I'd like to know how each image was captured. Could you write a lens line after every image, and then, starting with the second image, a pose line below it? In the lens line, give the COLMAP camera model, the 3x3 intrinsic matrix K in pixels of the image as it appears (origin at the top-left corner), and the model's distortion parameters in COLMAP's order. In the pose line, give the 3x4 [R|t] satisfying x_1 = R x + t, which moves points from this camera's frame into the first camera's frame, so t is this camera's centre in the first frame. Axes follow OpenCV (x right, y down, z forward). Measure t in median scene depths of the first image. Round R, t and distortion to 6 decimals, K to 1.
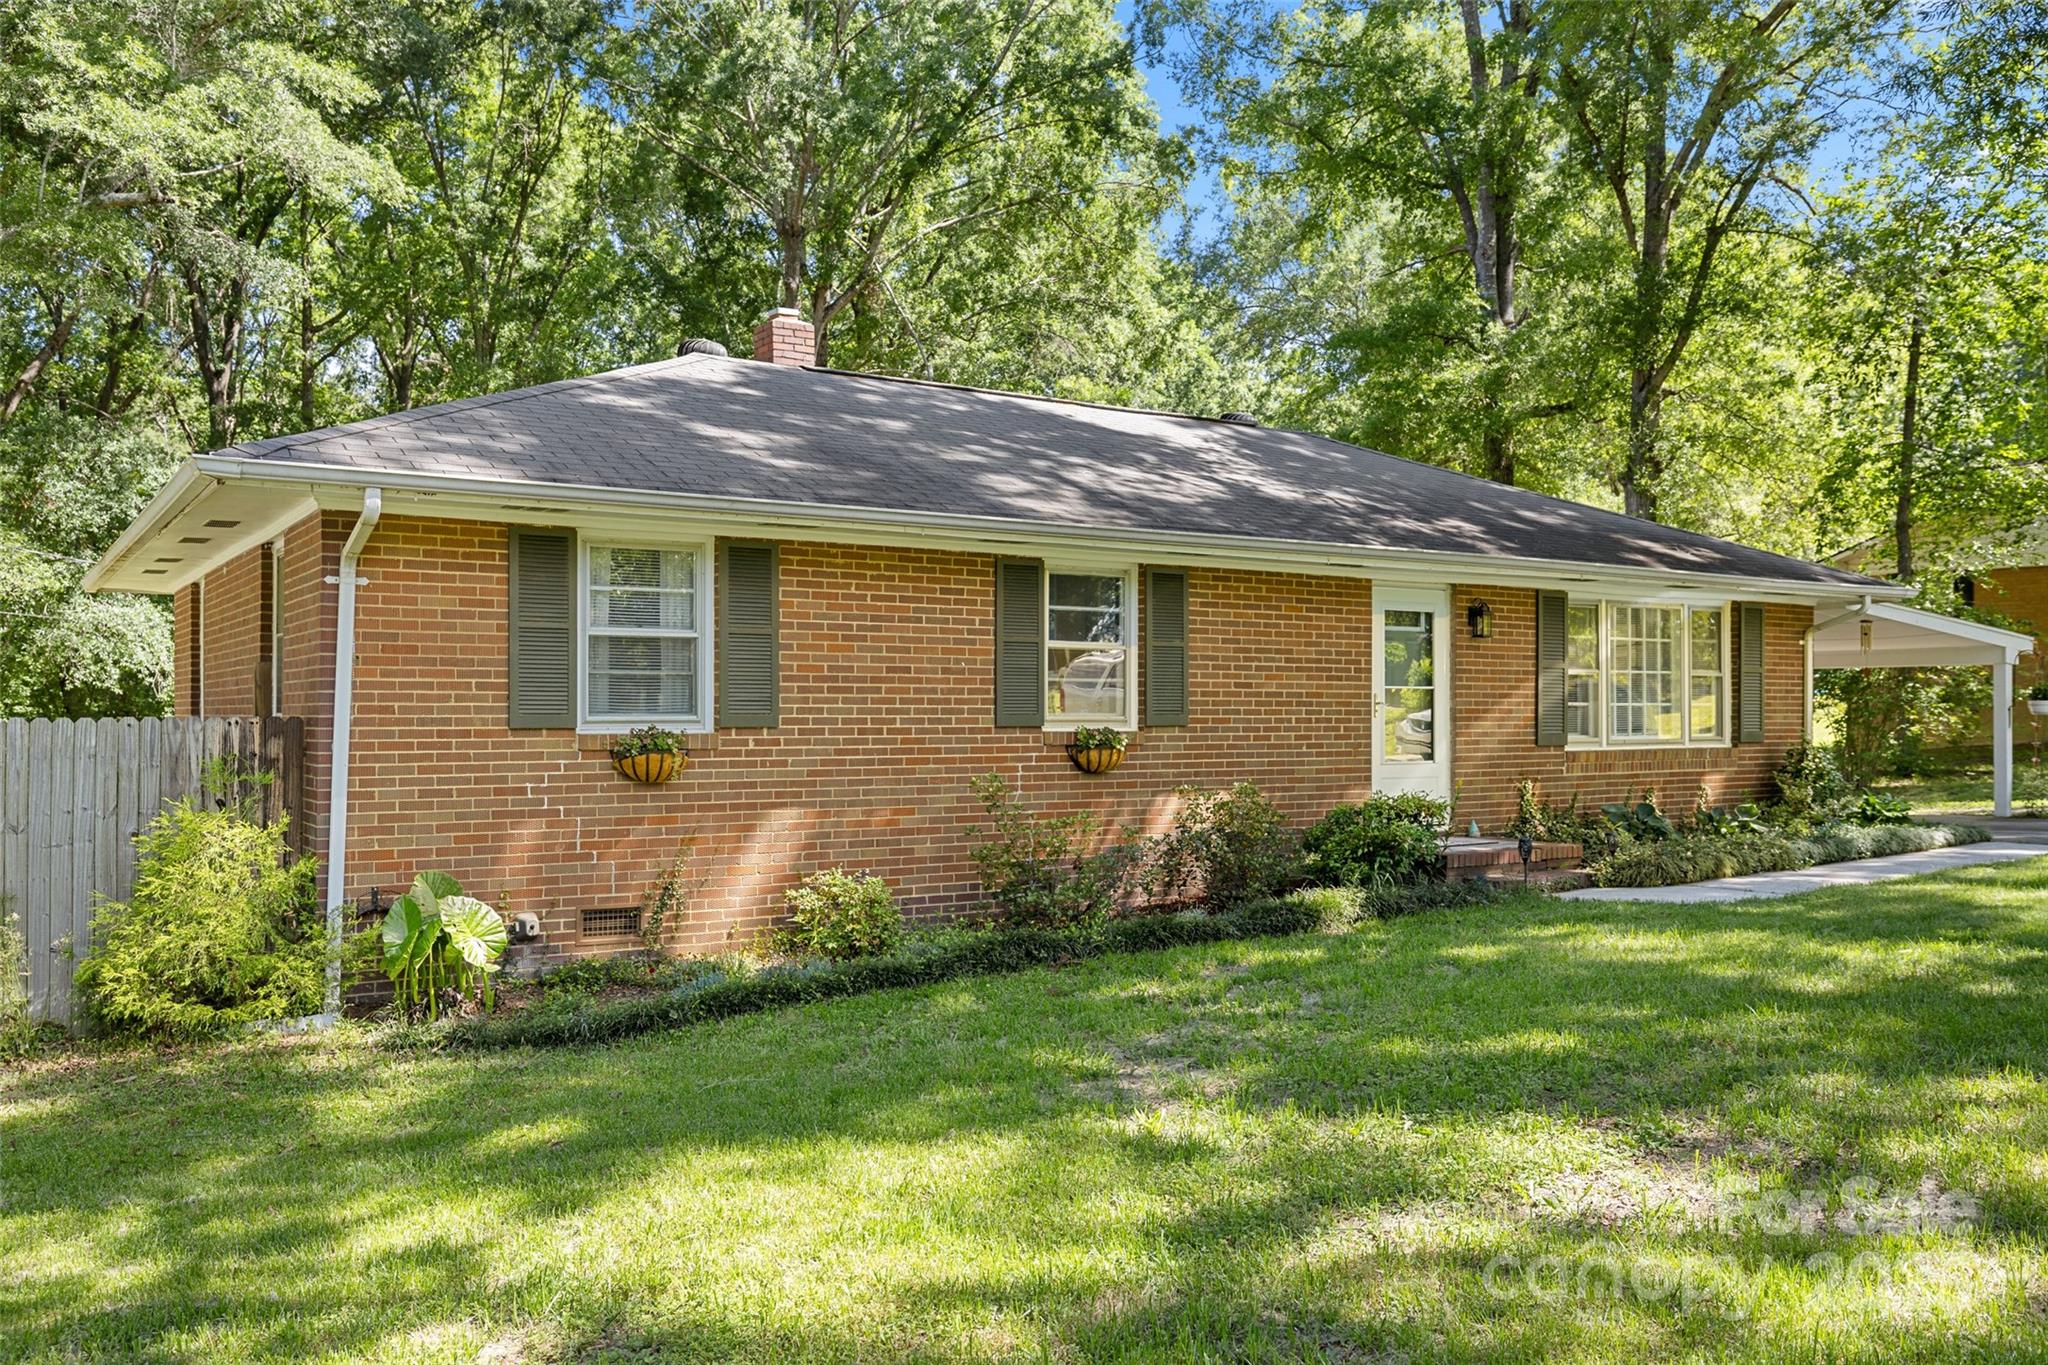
lens RADIAL K [[1665.1, 0, 1019.1], [0, 1665.1, 685.2], [0, 0, 1]] dist [0.012047, 0.002487]
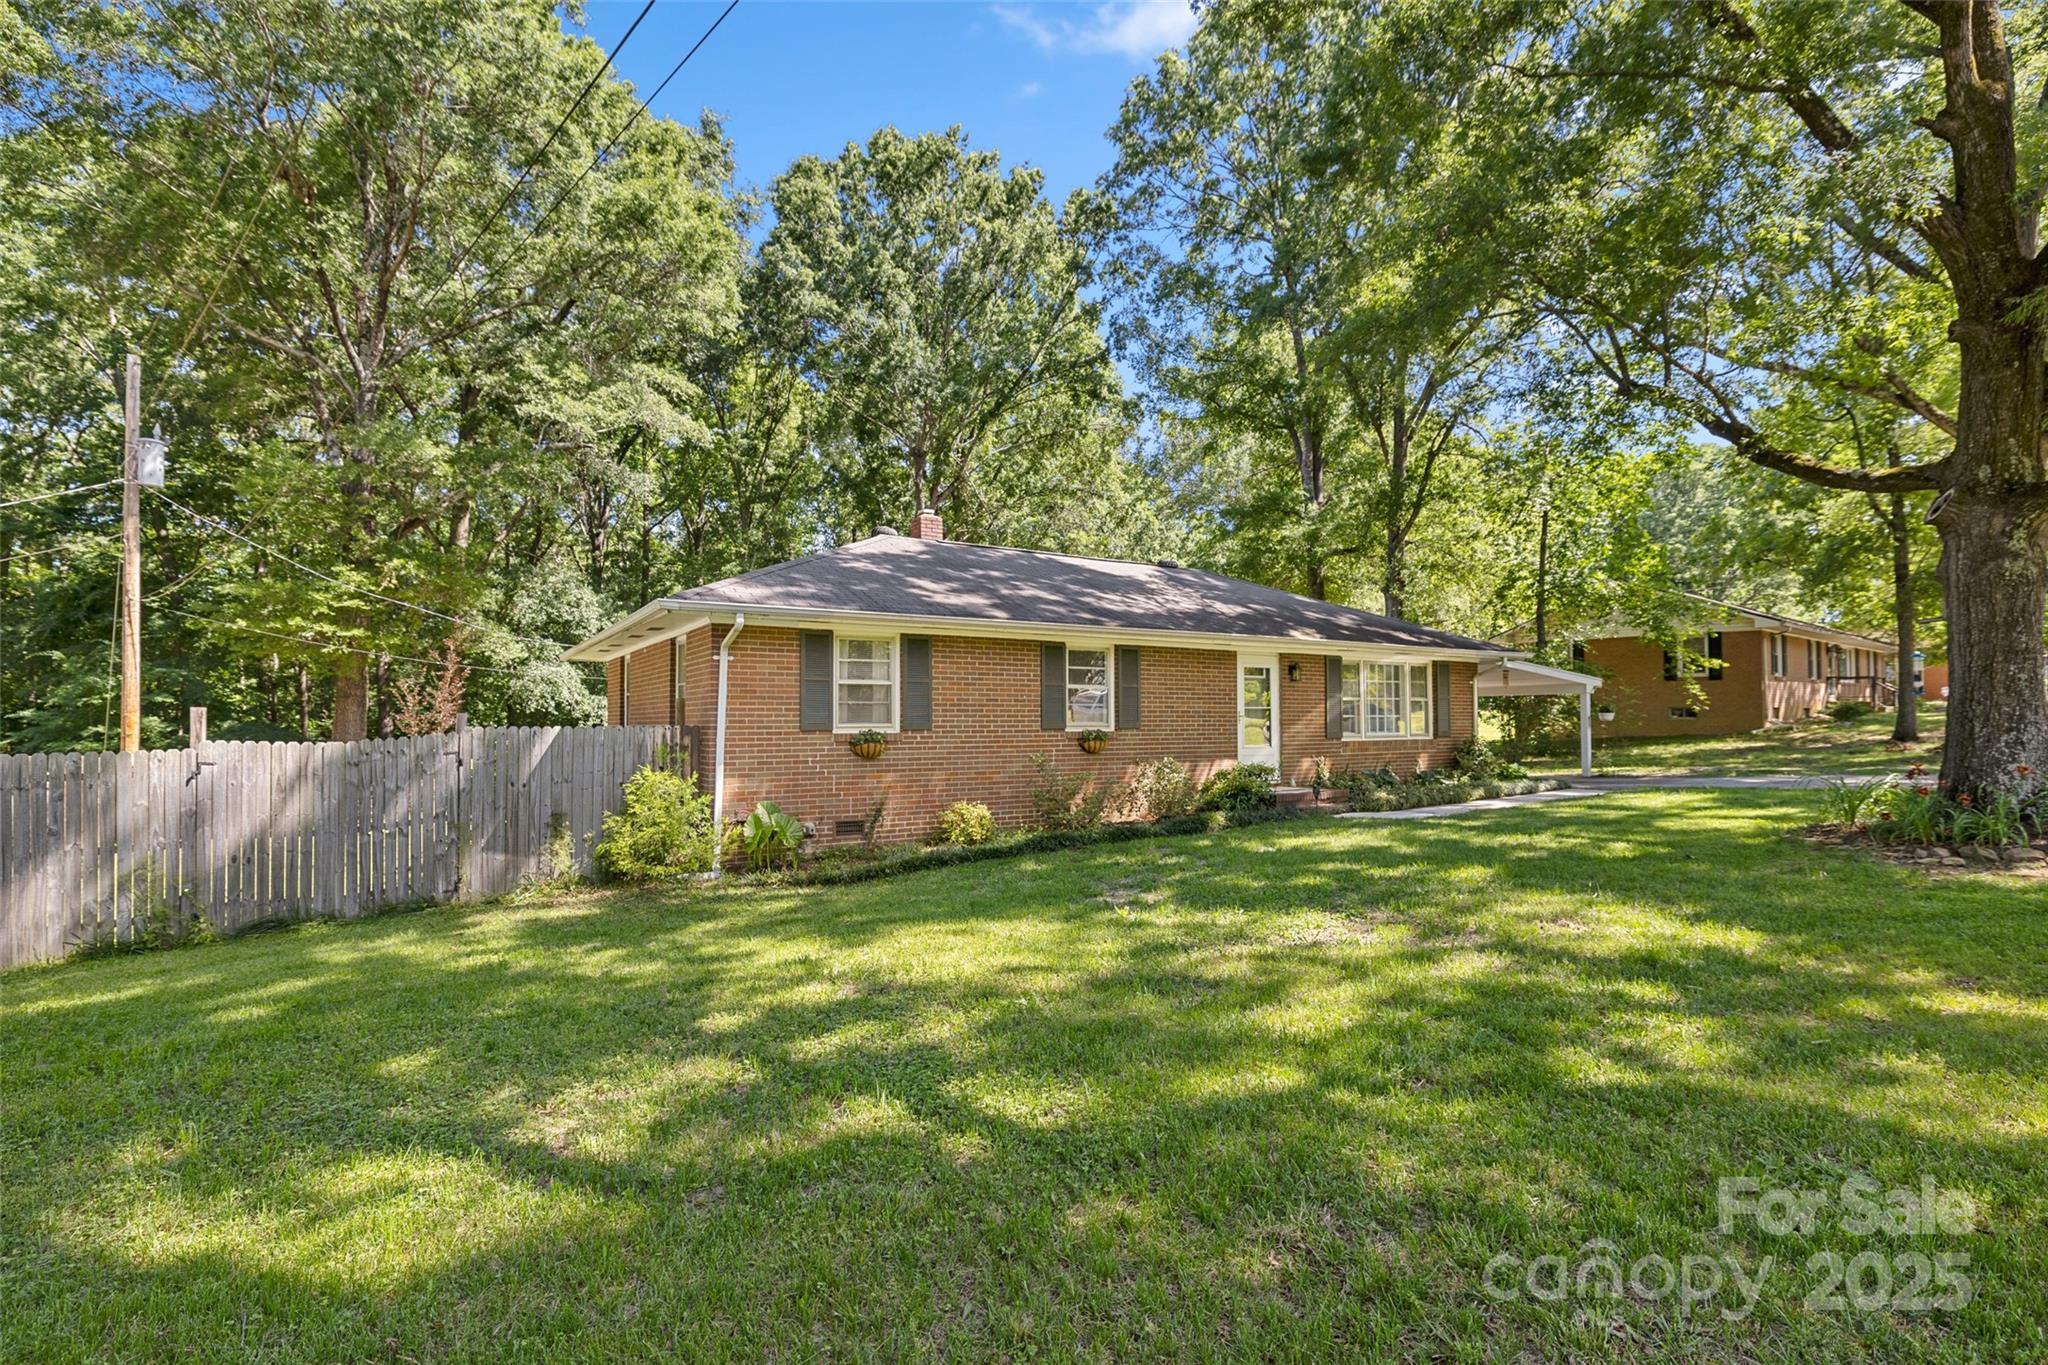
lens RADIAL K [[1013.6, 0, 1030.8], [0, 1013.6, 685.9], [0, 0, 1]] dist [0.002407, -0.000093]
pose [[0.999934, -0.005044, -0.010297, -0.008477], [0.004834, 0.999781, -0.020348, -0.000967], [0.010397, 0.020297, 0.999740, -0.110928]]
